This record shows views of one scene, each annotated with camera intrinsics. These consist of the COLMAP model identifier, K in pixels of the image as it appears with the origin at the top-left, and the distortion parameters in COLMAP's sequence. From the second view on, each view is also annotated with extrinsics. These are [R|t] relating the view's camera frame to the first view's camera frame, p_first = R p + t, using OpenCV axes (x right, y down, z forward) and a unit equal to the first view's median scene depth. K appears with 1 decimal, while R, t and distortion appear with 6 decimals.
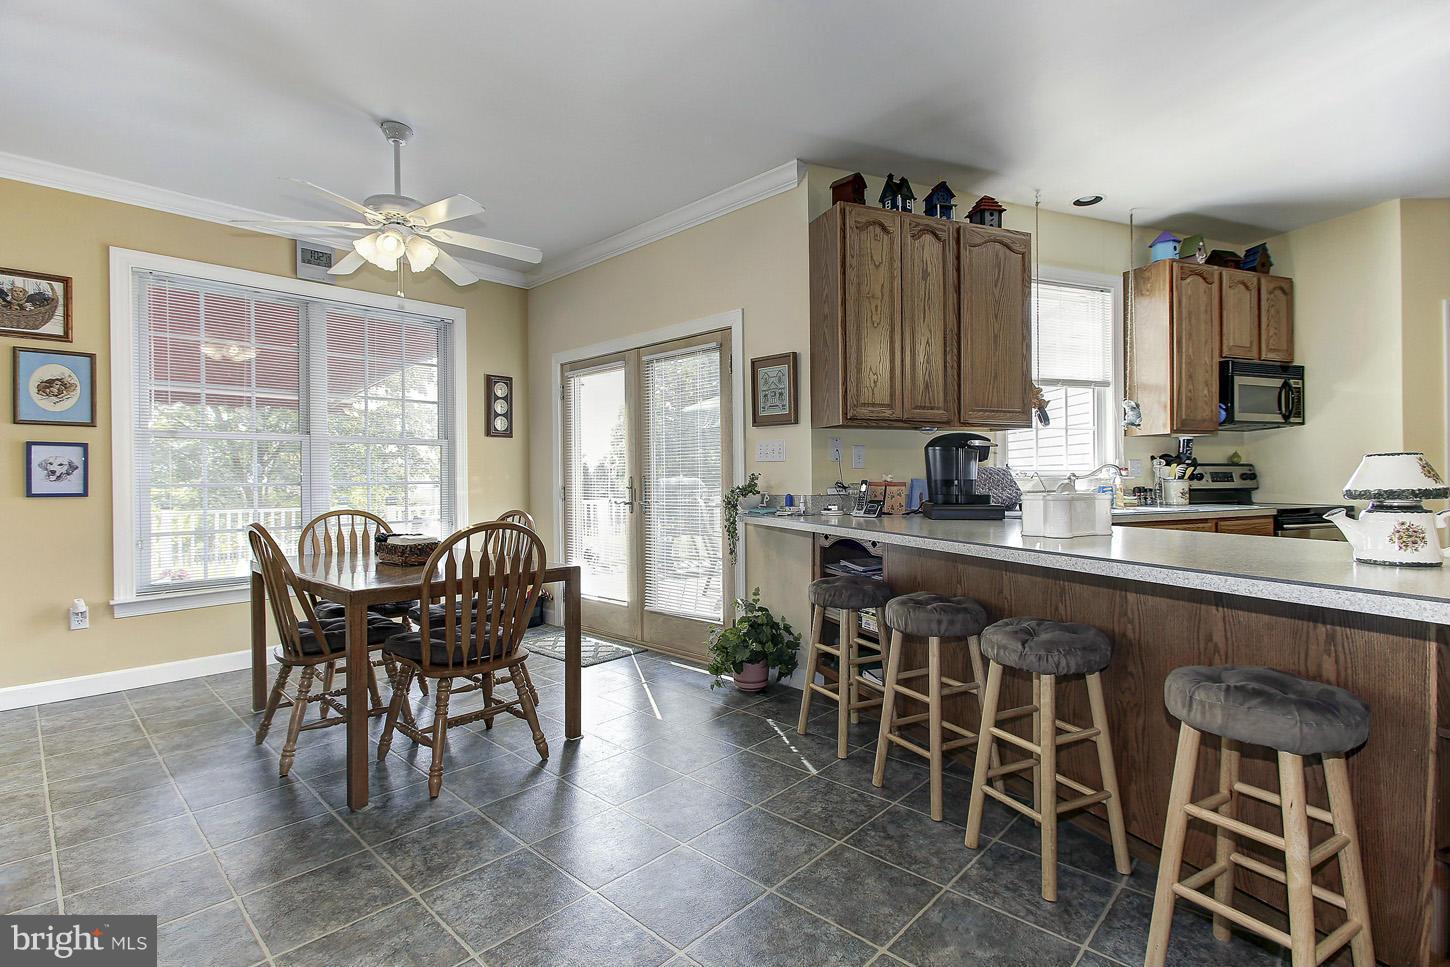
lens RADIAL K [[675.3, 0, 726.6], [0, 675.3, 481.8], [0, 0, 1]] dist [-0.003679, -0.000563]
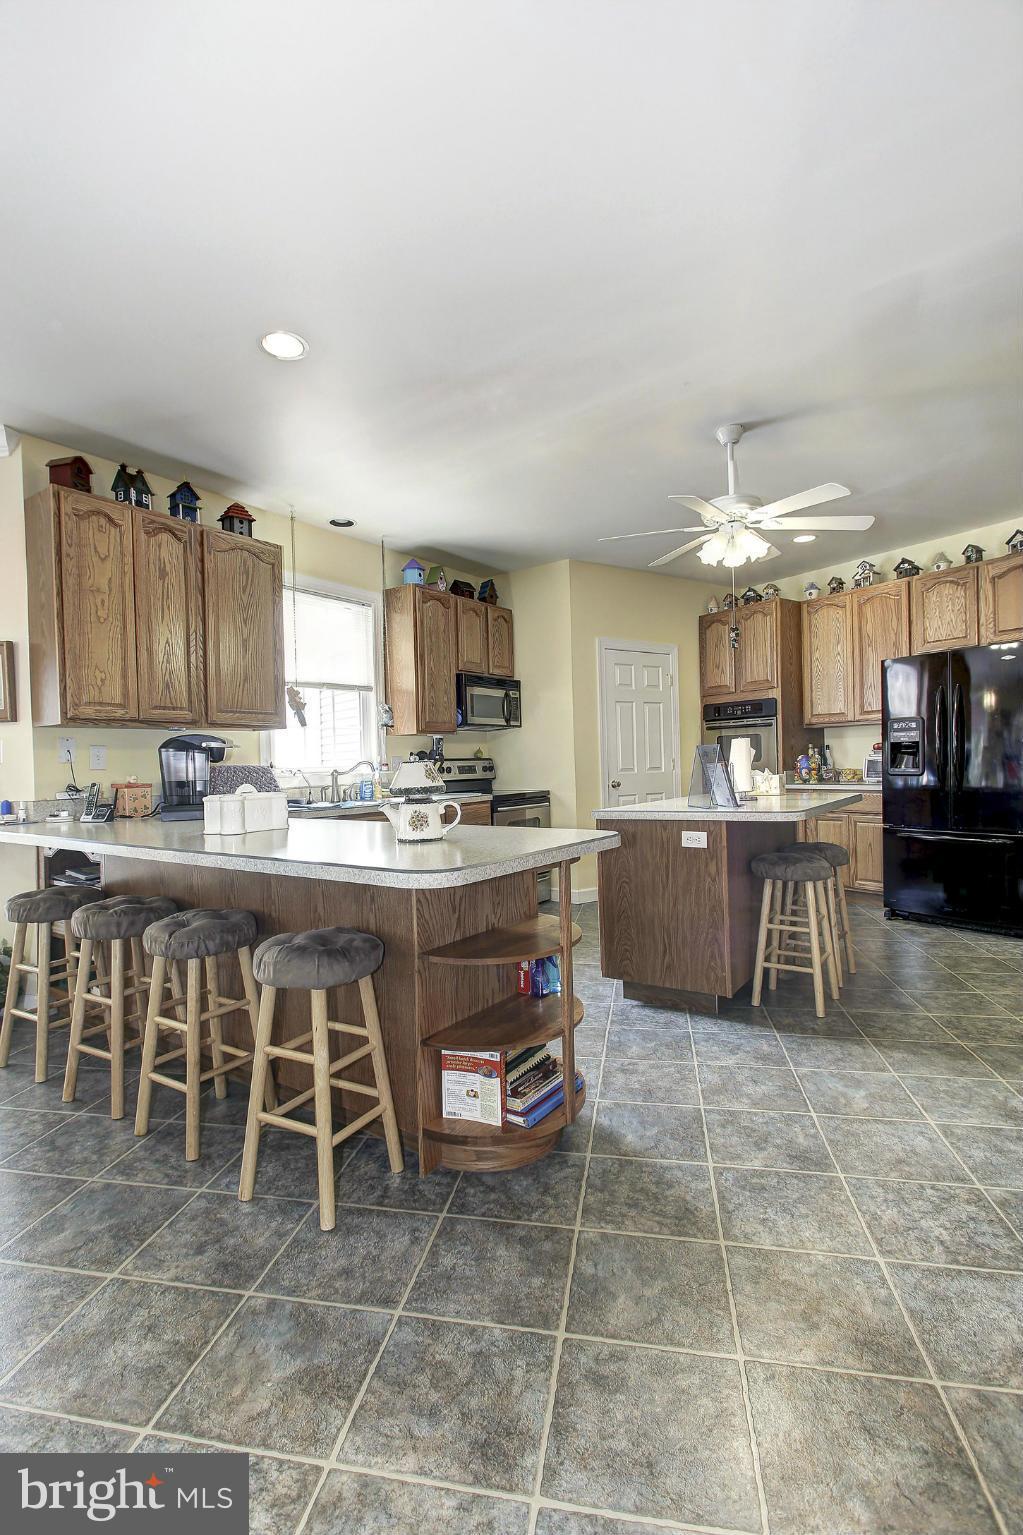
lens RADIAL K [[714.8, 0, 508.4], [0, 714.8, 767.5], [0, 0, 1]] dist [-0.003679, -0.000563]
pose [[0.842624, -0.017336, 0.538223, 0.142313], [0.021566, 0.999766, -0.001561, -0.009395], [-0.538070, 0.012923, 0.842801, -0.140979]]
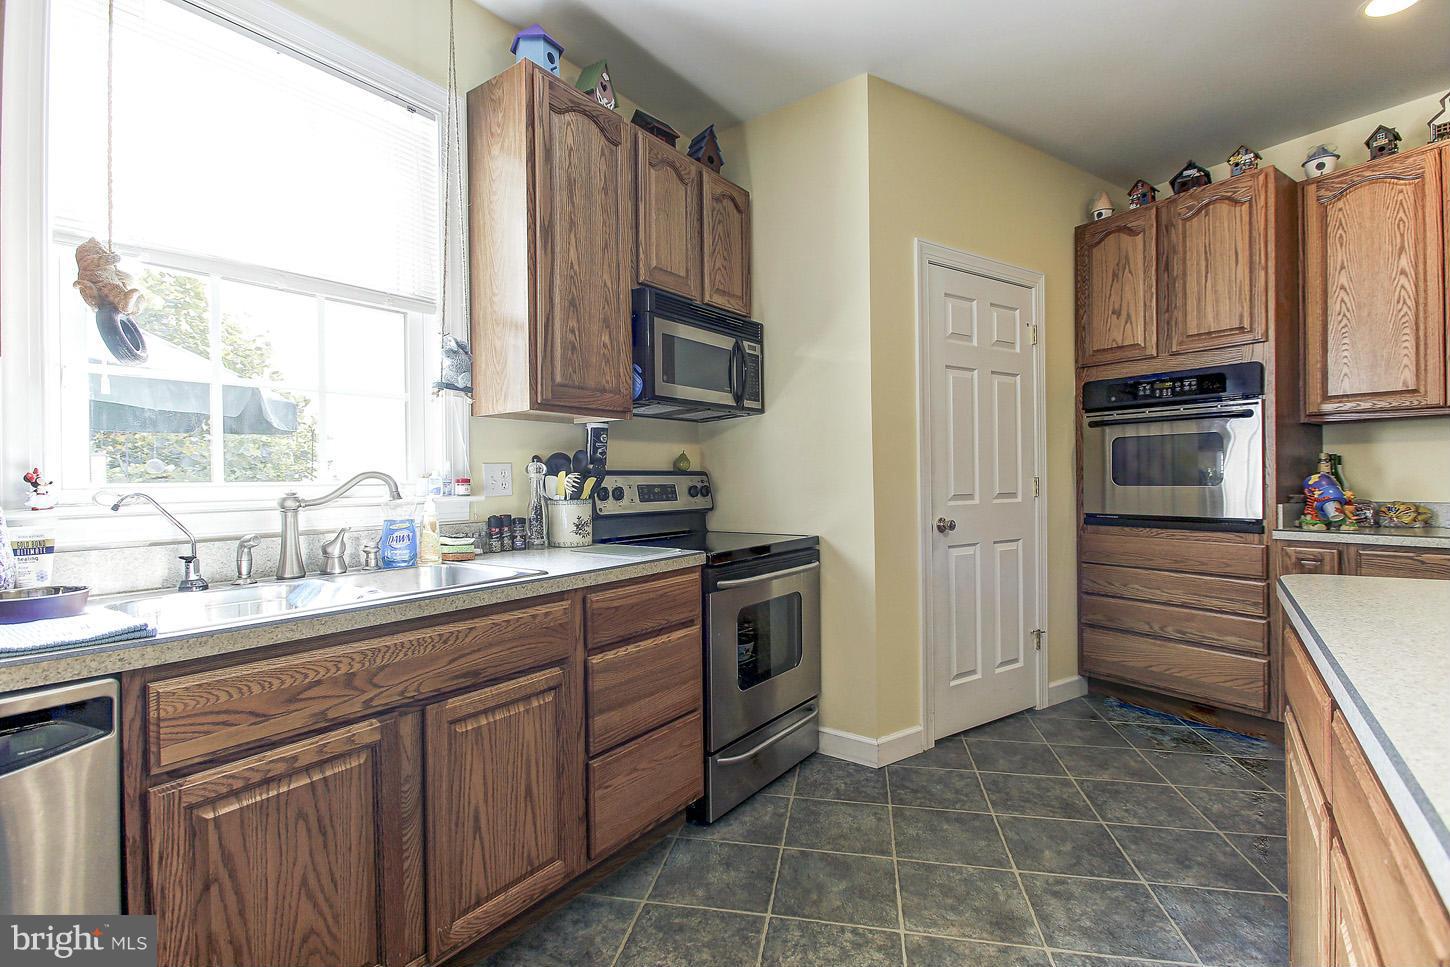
lens RADIAL K [[675.3, 0, 727.0], [0, 675.3, 482.5], [0, 0, 1]] dist [-0.003679, -0.000563]
pose [[0.841986, -0.004173, 0.539484, 0.577379], [0.007809, 0.999960, -0.004453, -0.017004], [-0.539443, 0.007962, 0.841984, 0.567736]]
